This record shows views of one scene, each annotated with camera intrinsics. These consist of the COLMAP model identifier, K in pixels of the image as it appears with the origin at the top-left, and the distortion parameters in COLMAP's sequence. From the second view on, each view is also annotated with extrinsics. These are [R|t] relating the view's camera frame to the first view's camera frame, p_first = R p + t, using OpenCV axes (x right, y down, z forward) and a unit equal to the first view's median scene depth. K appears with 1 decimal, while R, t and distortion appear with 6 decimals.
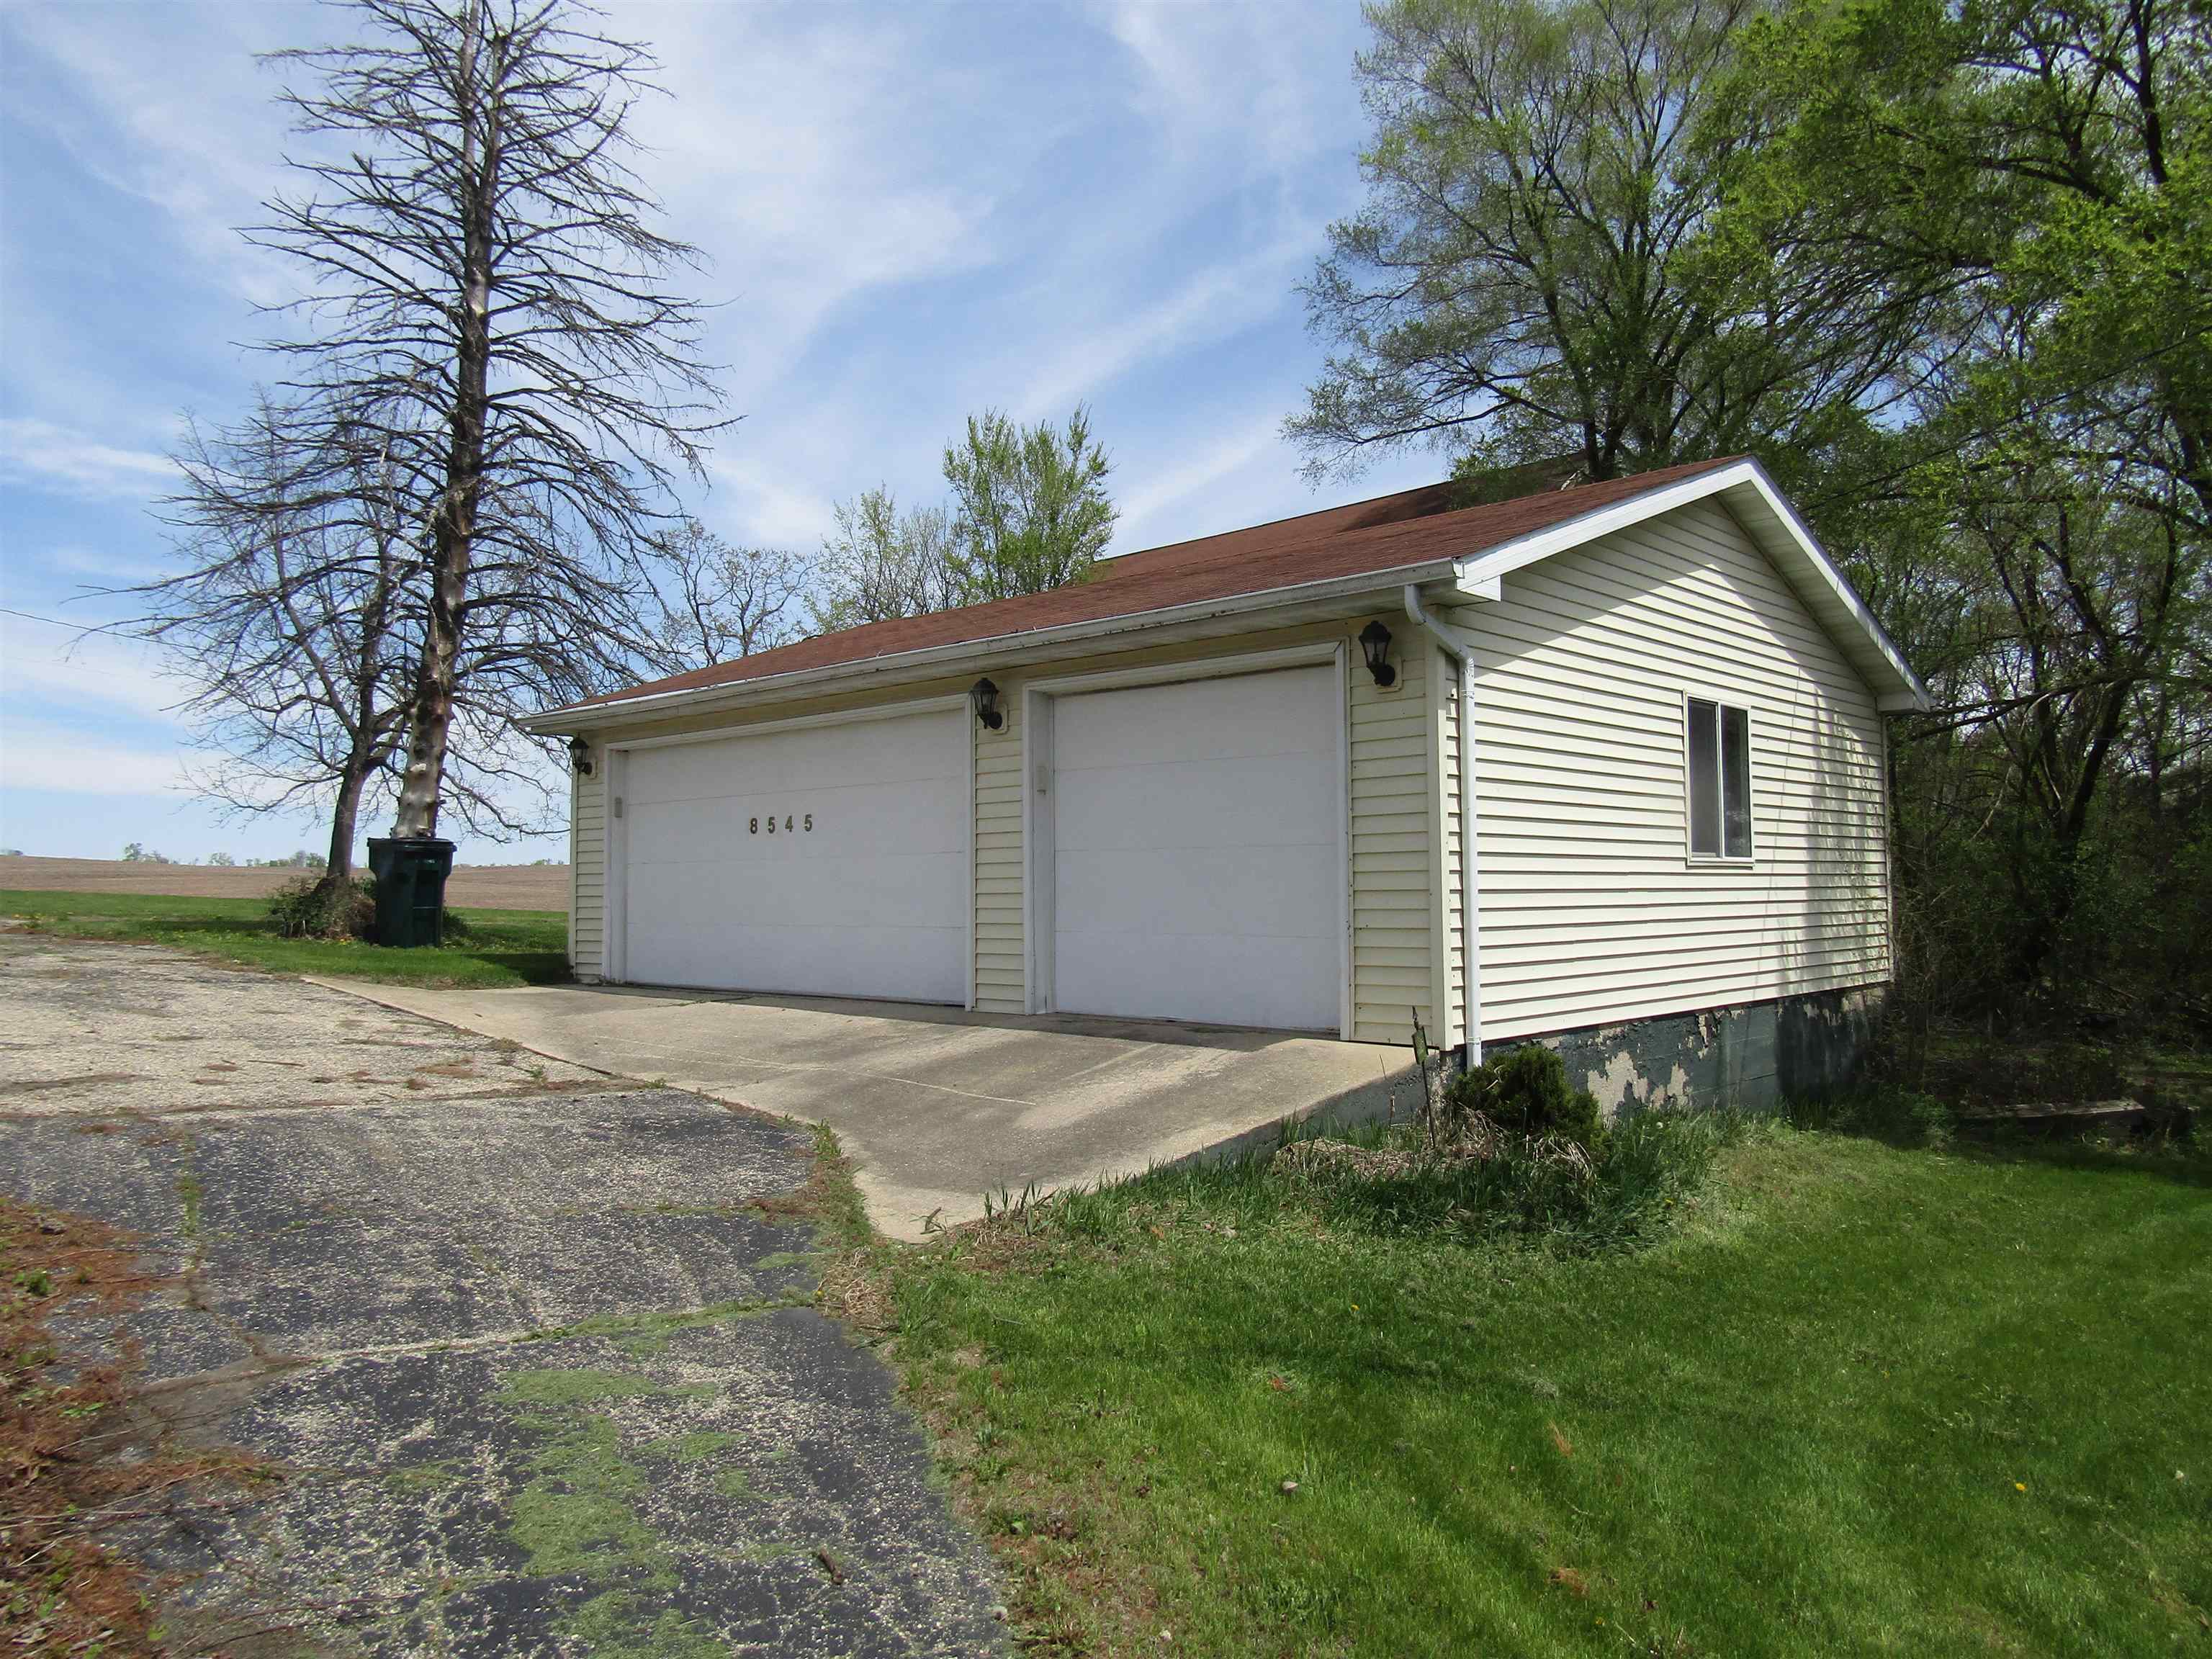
lens RADIAL K [[1617.4, 0, 1106.0], [0, 1617.4, 829.5], [0, 0, 1]] dist [0.000785, -0.000939]
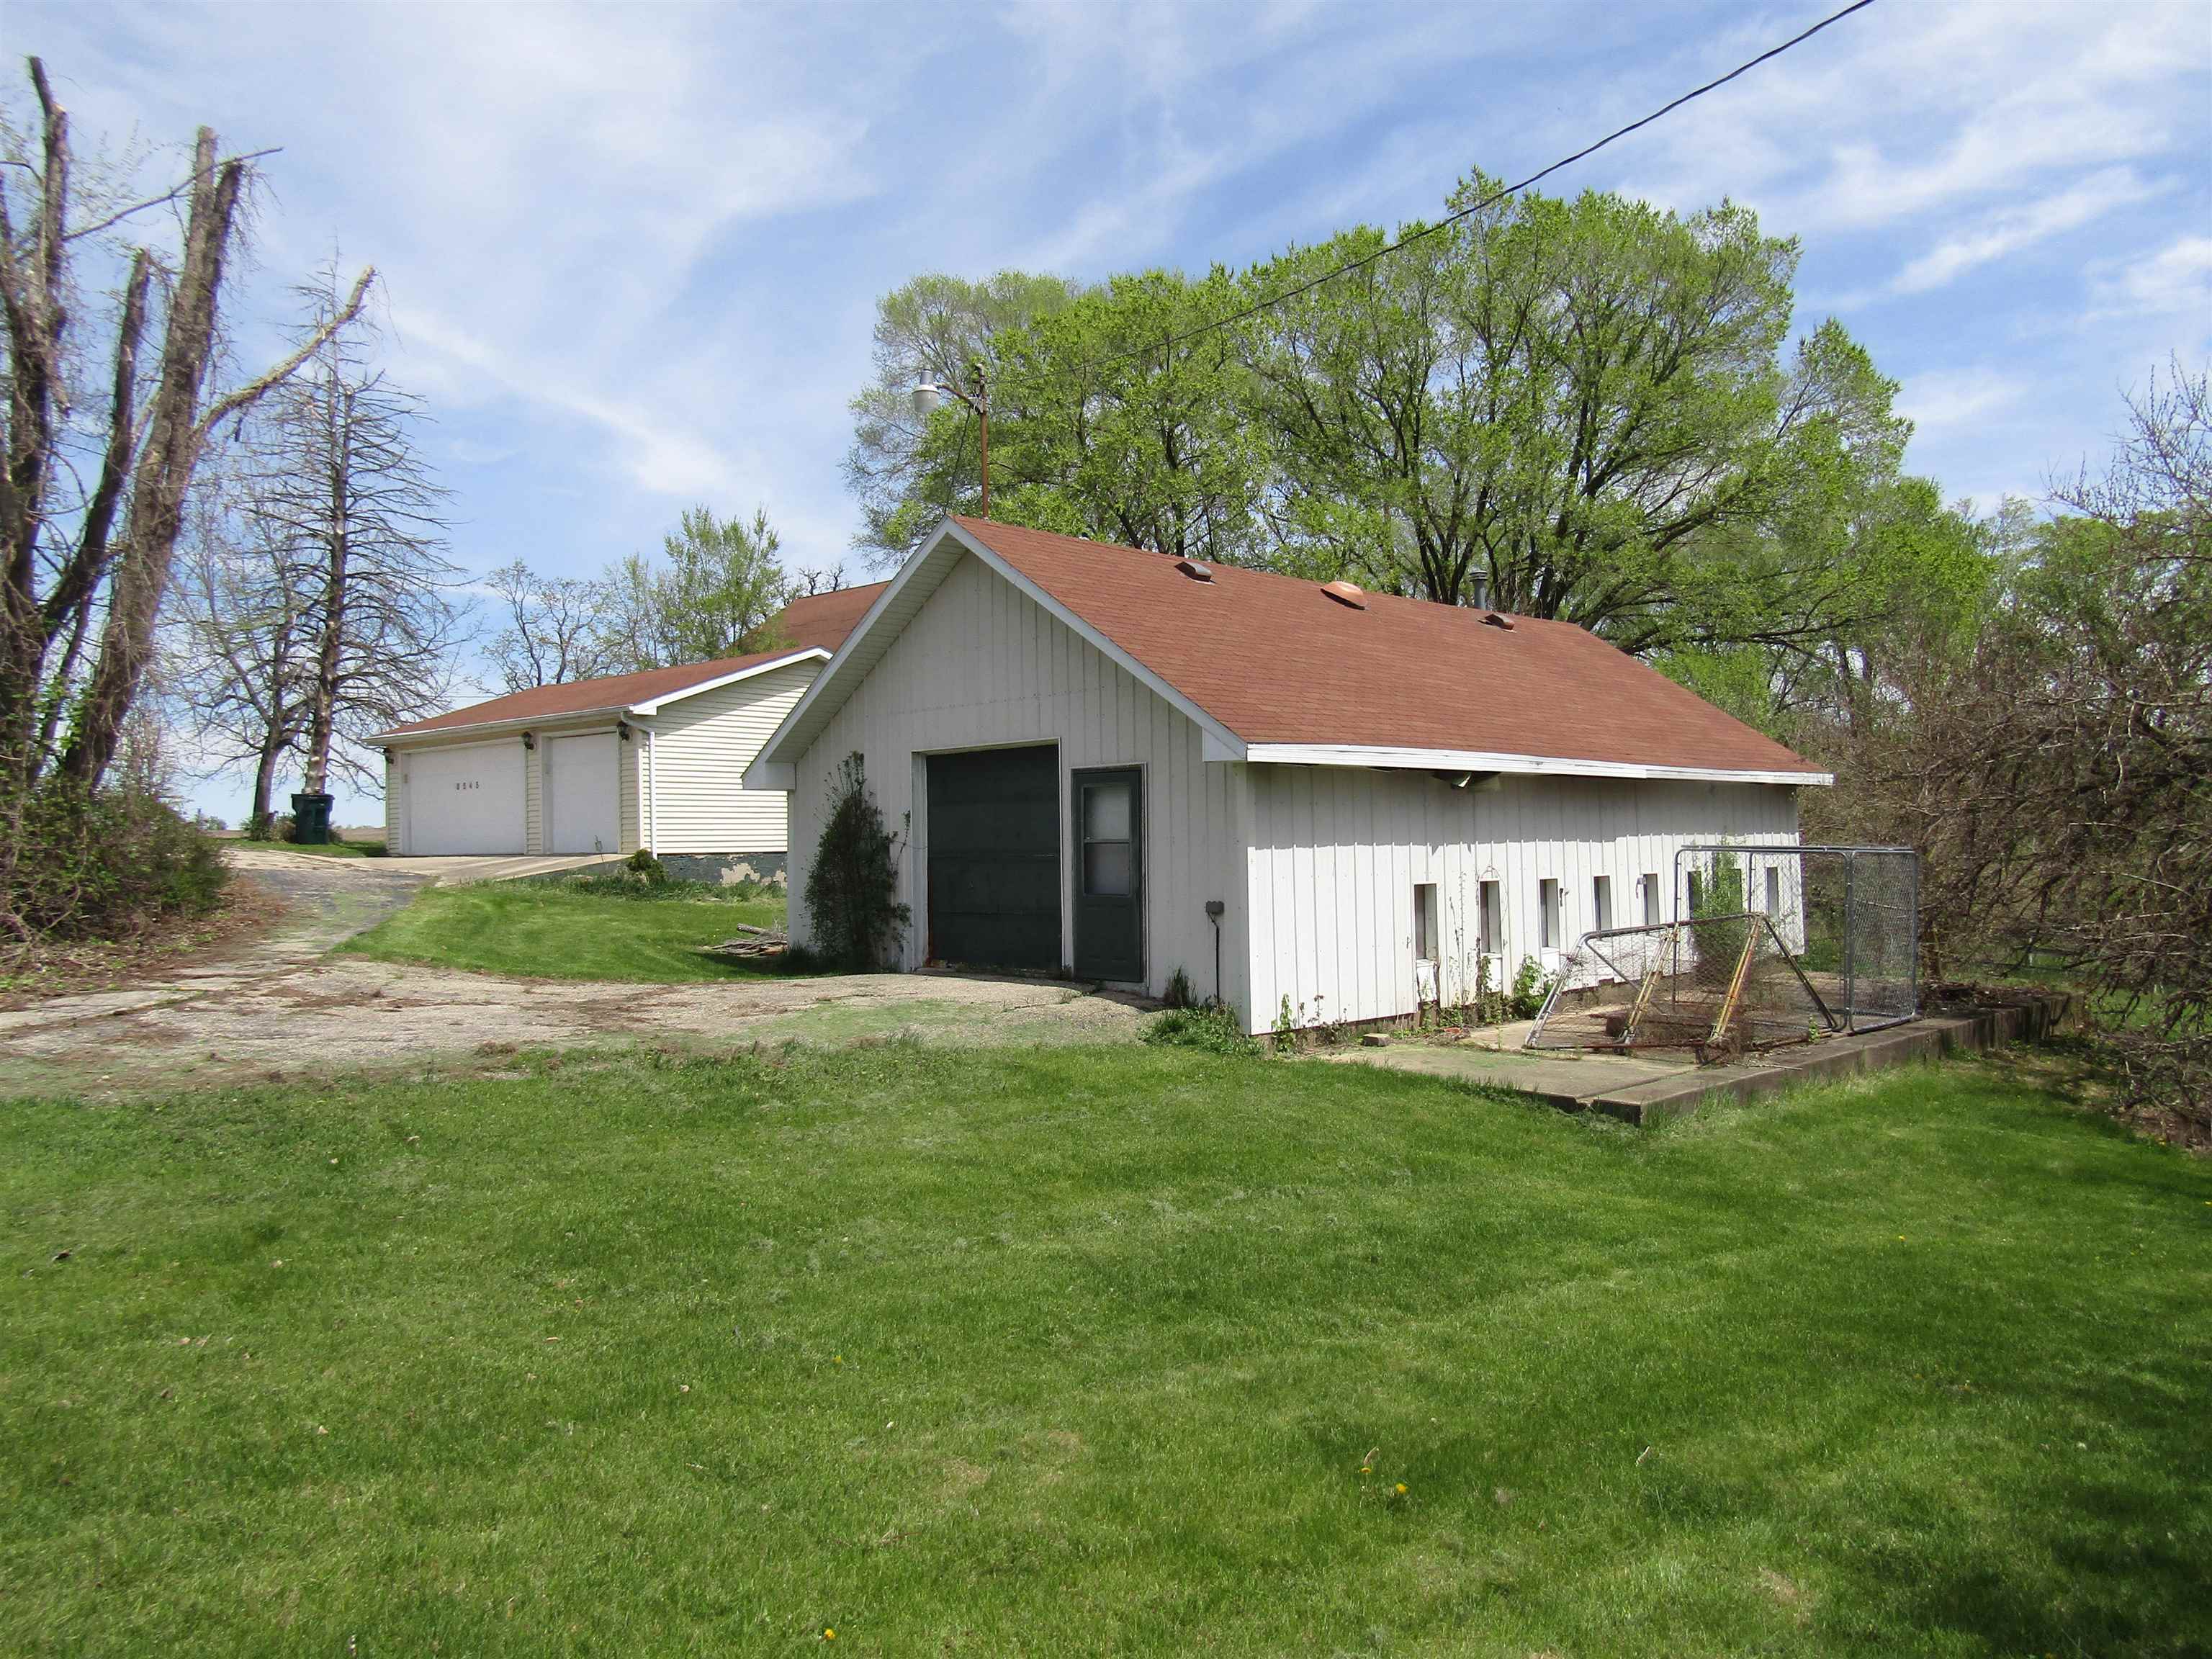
lens RADIAL K [[1651.0, 0, 1106.0], [0, 1651.0, 829.5], [0, 0, 1]] dist [0.001780, 0.001072]
pose [[0.999092, -0.009455, 0.041548, 0.442617], [0.008339, 0.999602, 0.026956, 0.002249], [-0.041786, -0.026585, 0.998773, -1.027313]]
